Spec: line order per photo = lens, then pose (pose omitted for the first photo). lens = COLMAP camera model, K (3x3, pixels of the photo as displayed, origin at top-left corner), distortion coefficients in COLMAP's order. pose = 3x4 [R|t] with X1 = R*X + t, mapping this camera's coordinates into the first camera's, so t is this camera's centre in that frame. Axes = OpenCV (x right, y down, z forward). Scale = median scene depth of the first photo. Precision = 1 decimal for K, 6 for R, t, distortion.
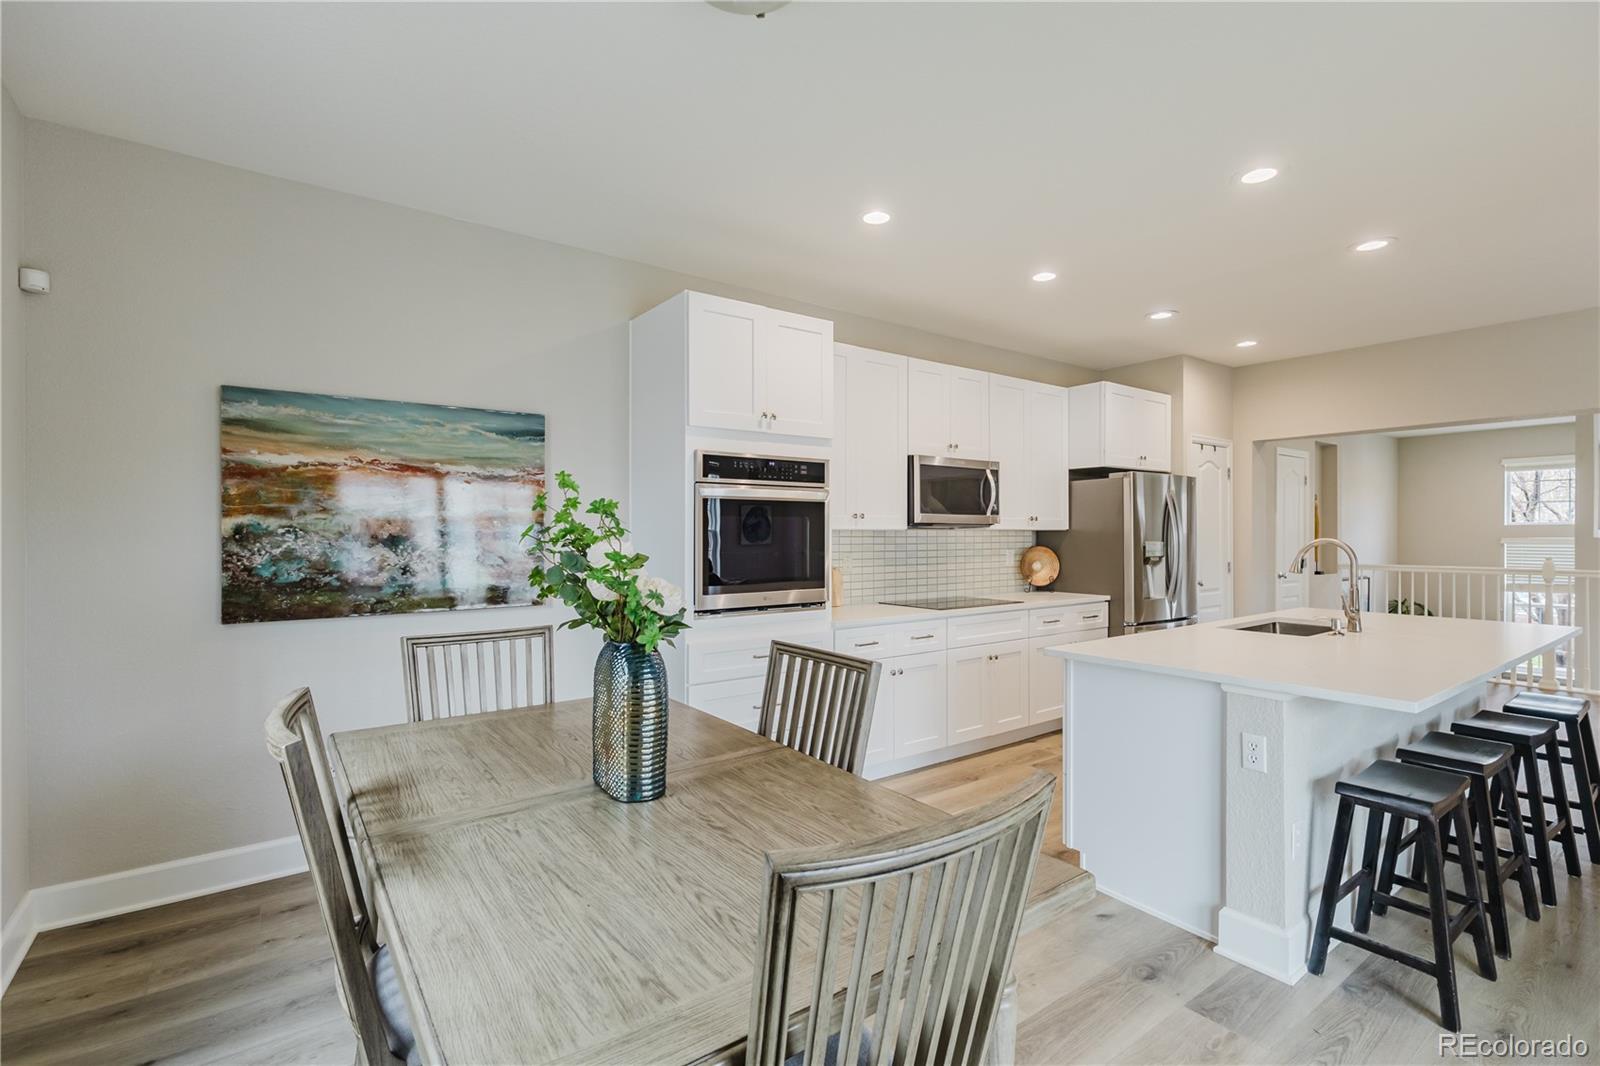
lens RADIAL K [[732.3, 0, 803.7], [0, 732.3, 522.9], [0, 0, 1]] dist [-0.001146, 0.000962]
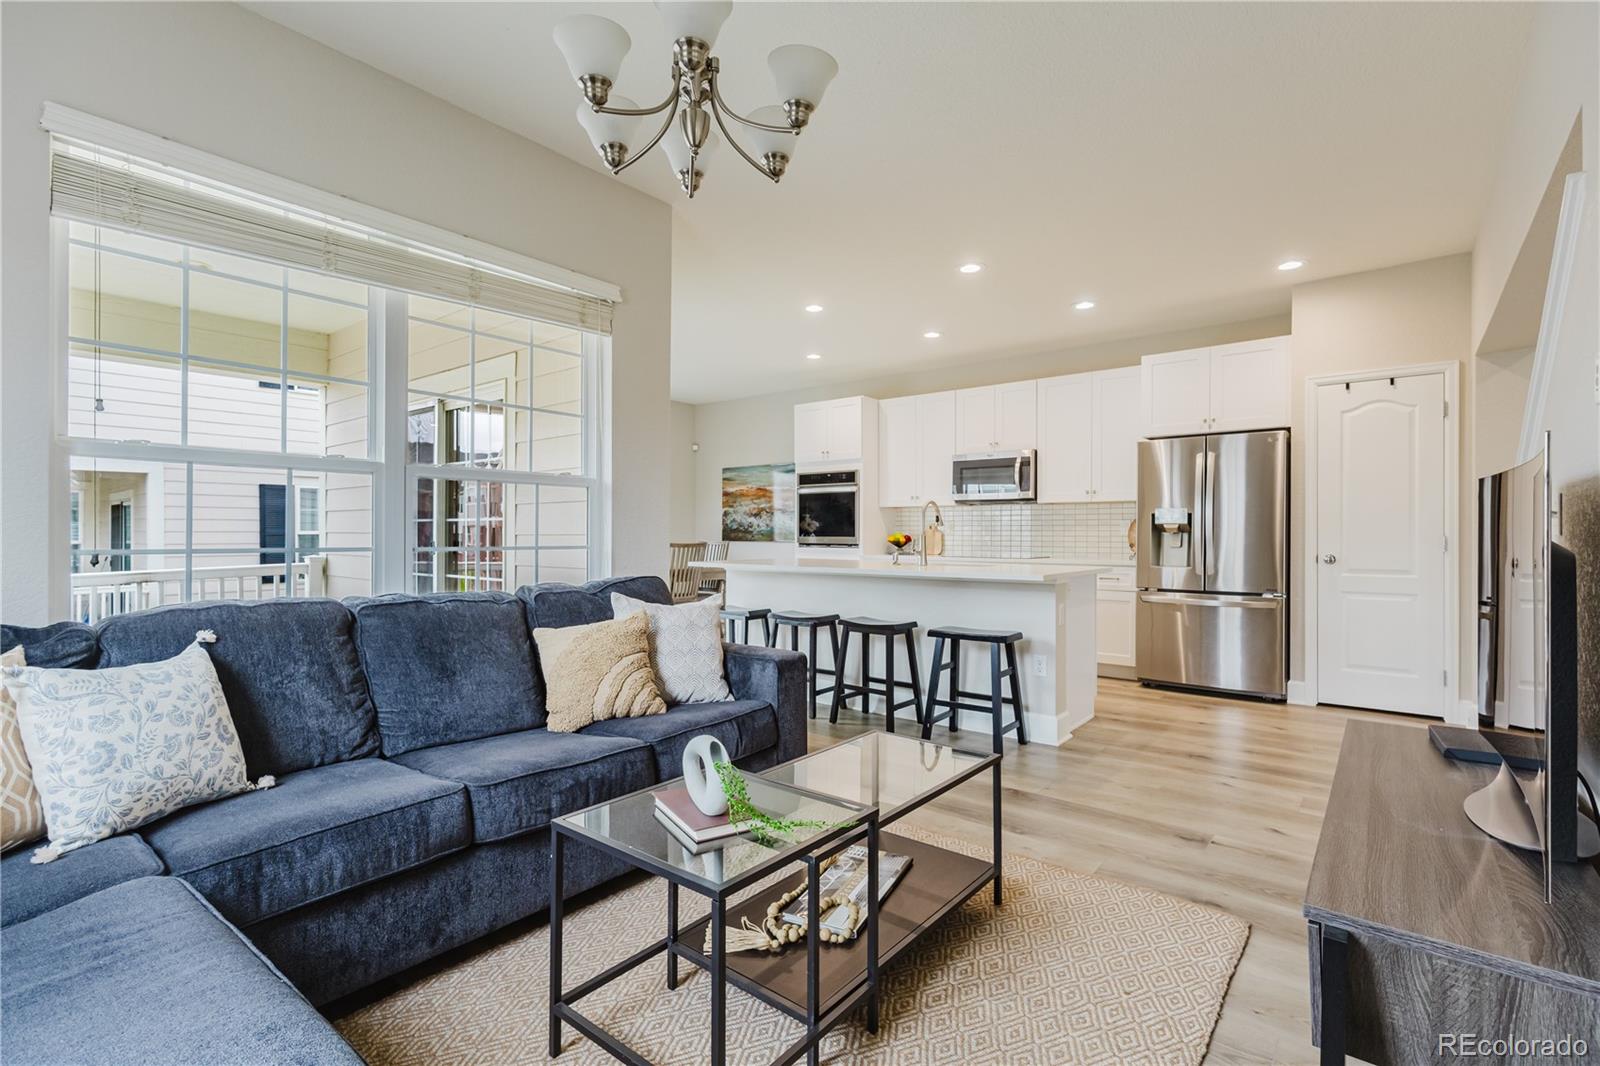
lens RADIAL K [[732.3, 0, 801.3], [0, 732.3, 532.4], [0, 0, 1]] dist [-0.001146, 0.000962]
pose [[0.247336, -0.000406, -0.968930, 1.652088], [0.008849, 0.999959, 0.001839, 0.064437], [0.968889, -0.009029, 0.247329, 0.351109]]
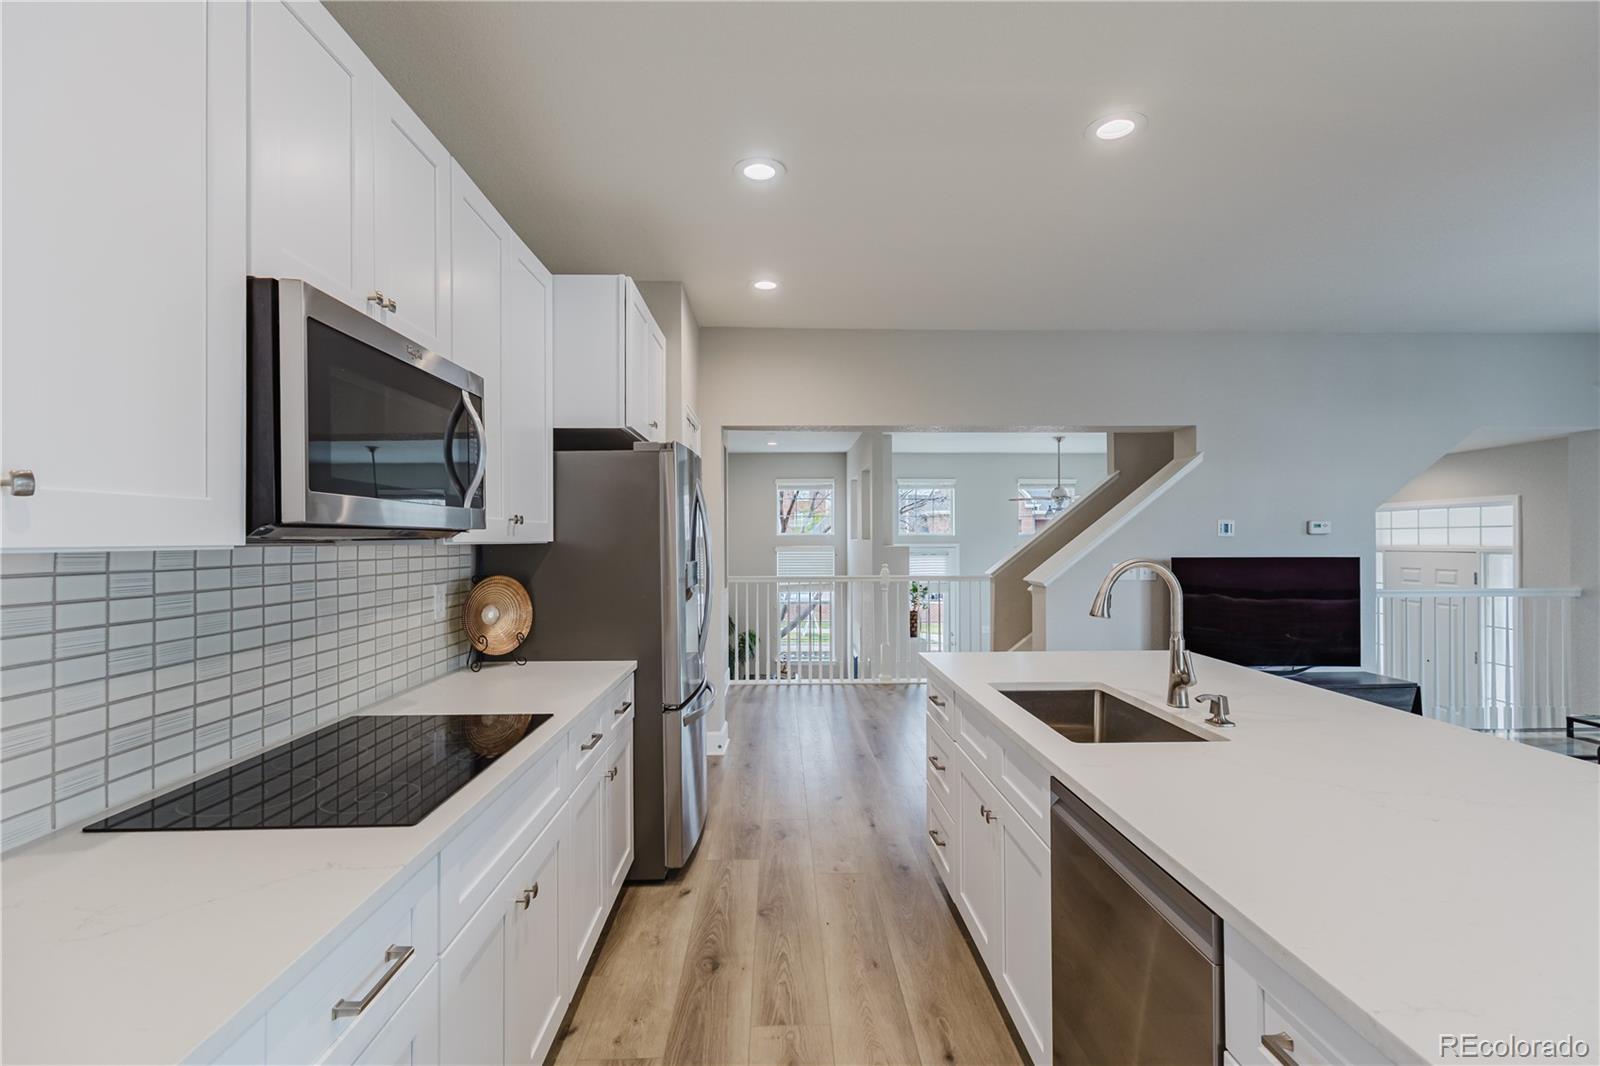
lens RADIAL K [[732.3, 0, 814.1], [0, 732.3, 534.9], [0, 0, 1]] dist [-0.001146, 0.000962]
pose [[0.556600, 0.003621, 0.830773, 0.032052], [-0.006978, 0.999976, 0.000317, 0.003010], [-0.830751, -0.005973, 0.556612, 0.674379]]
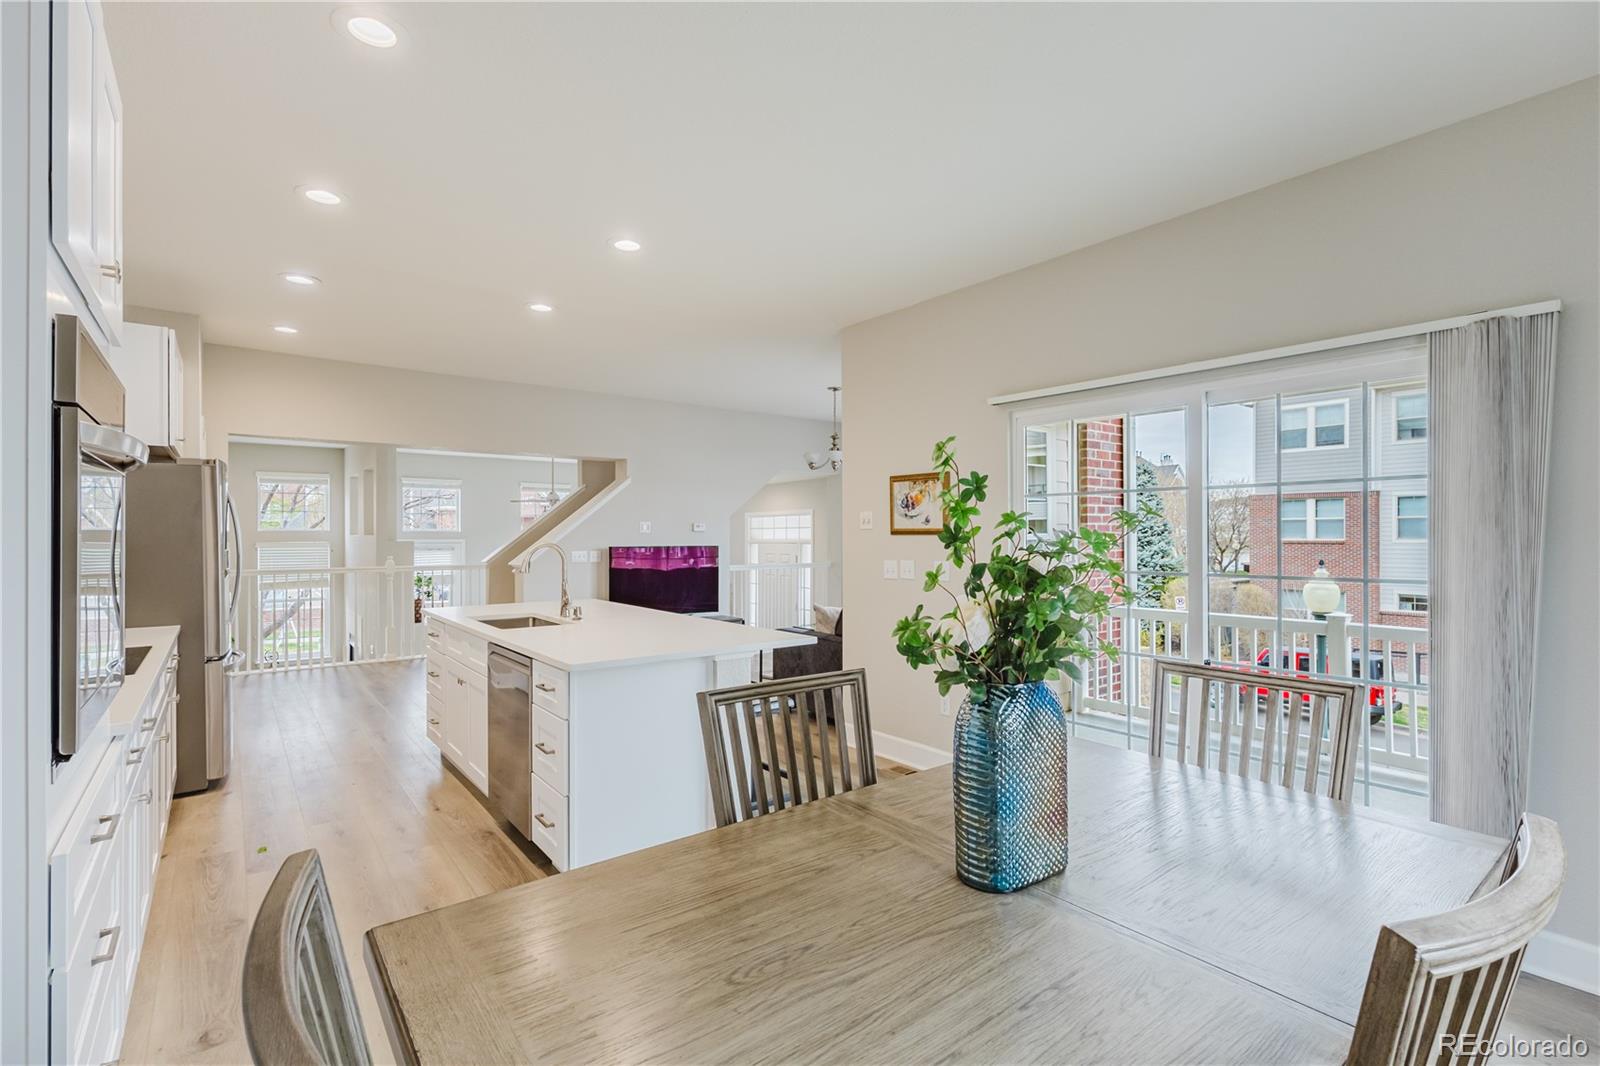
lens RADIAL K [[732.3, 0, 798.8], [0, 732.3, 532.0], [0, 0, 1]] dist [-0.001146, 0.000962]
pose [[-0.022421, 0.004612, 0.999738, -0.378065], [-0.009954, 0.999939, -0.004836, 0.004631], [-0.999699, -0.010060, -0.022374, 0.469701]]
